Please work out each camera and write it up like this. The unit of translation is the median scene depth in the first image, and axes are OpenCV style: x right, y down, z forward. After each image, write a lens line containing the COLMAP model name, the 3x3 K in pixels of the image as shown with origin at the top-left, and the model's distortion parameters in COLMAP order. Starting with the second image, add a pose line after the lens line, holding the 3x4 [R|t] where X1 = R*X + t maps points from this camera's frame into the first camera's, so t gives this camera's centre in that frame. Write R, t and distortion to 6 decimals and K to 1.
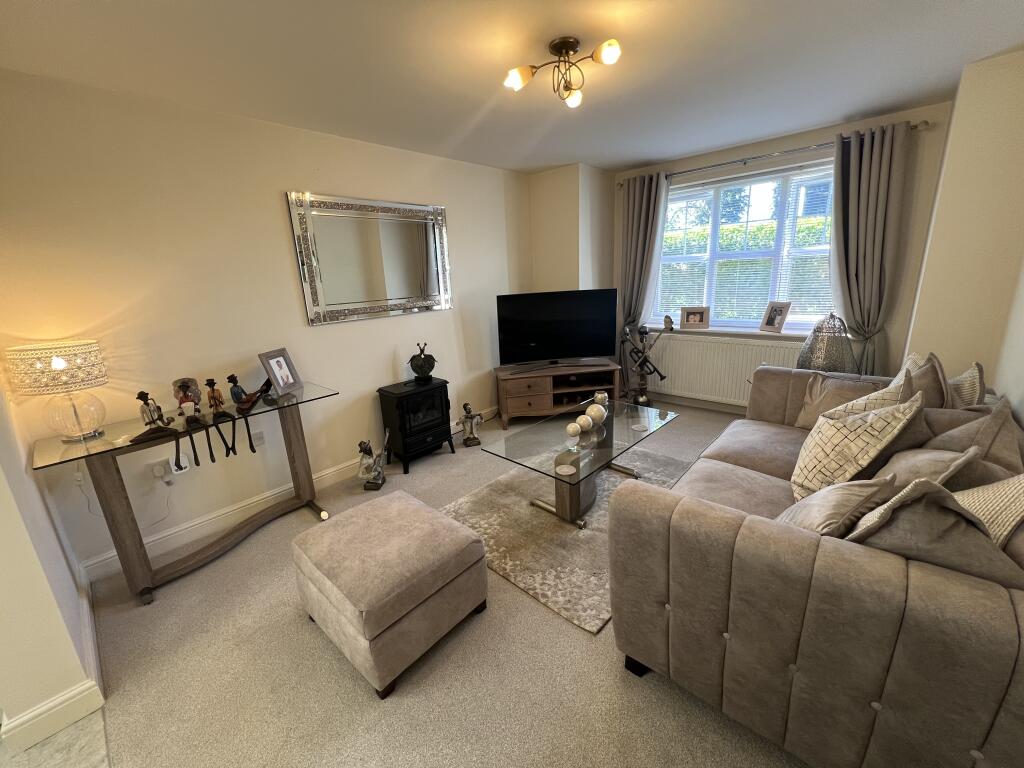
lens RADIAL K [[404.1, 0, 512.4], [0, 404.1, 381.2], [0, 0, 1]] dist [0.004680, 0.000383]
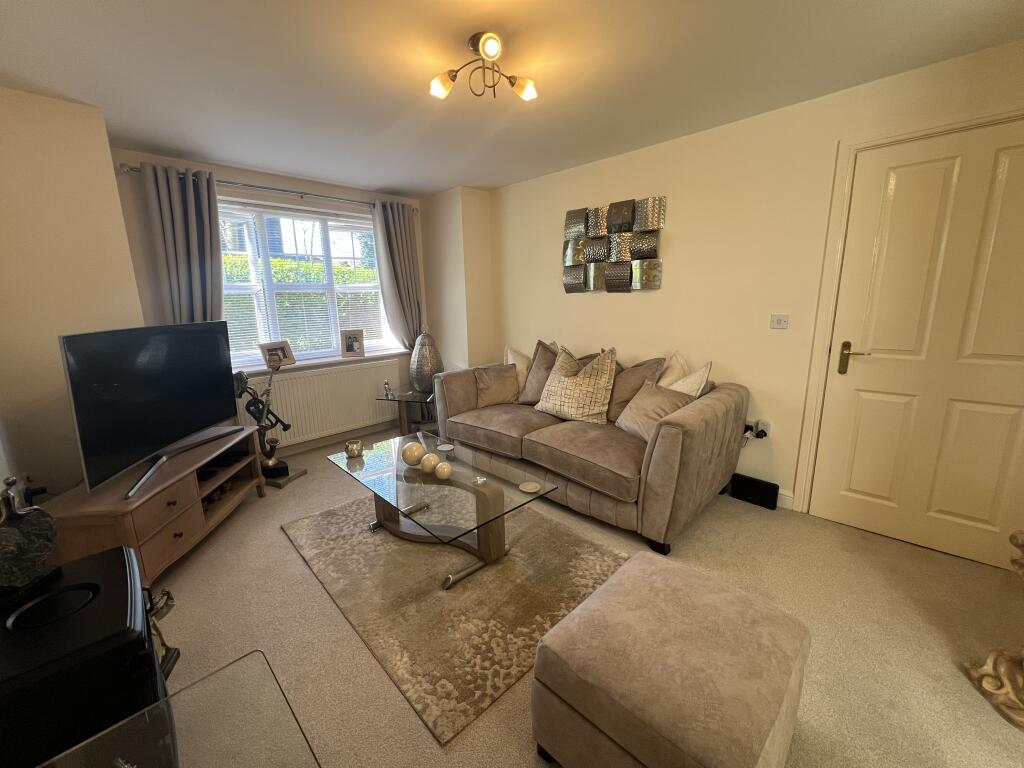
lens RADIAL K [[404.1, 0, 509.3], [0, 404.1, 380.5], [0, 0, 1]] dist [0.004680, 0.000383]
pose [[0.075452, -0.157279, 0.984668, -0.413120], [0.281286, 0.950736, 0.130305, -0.082753], [-0.956653, 0.267142, 0.115975, 0.469739]]
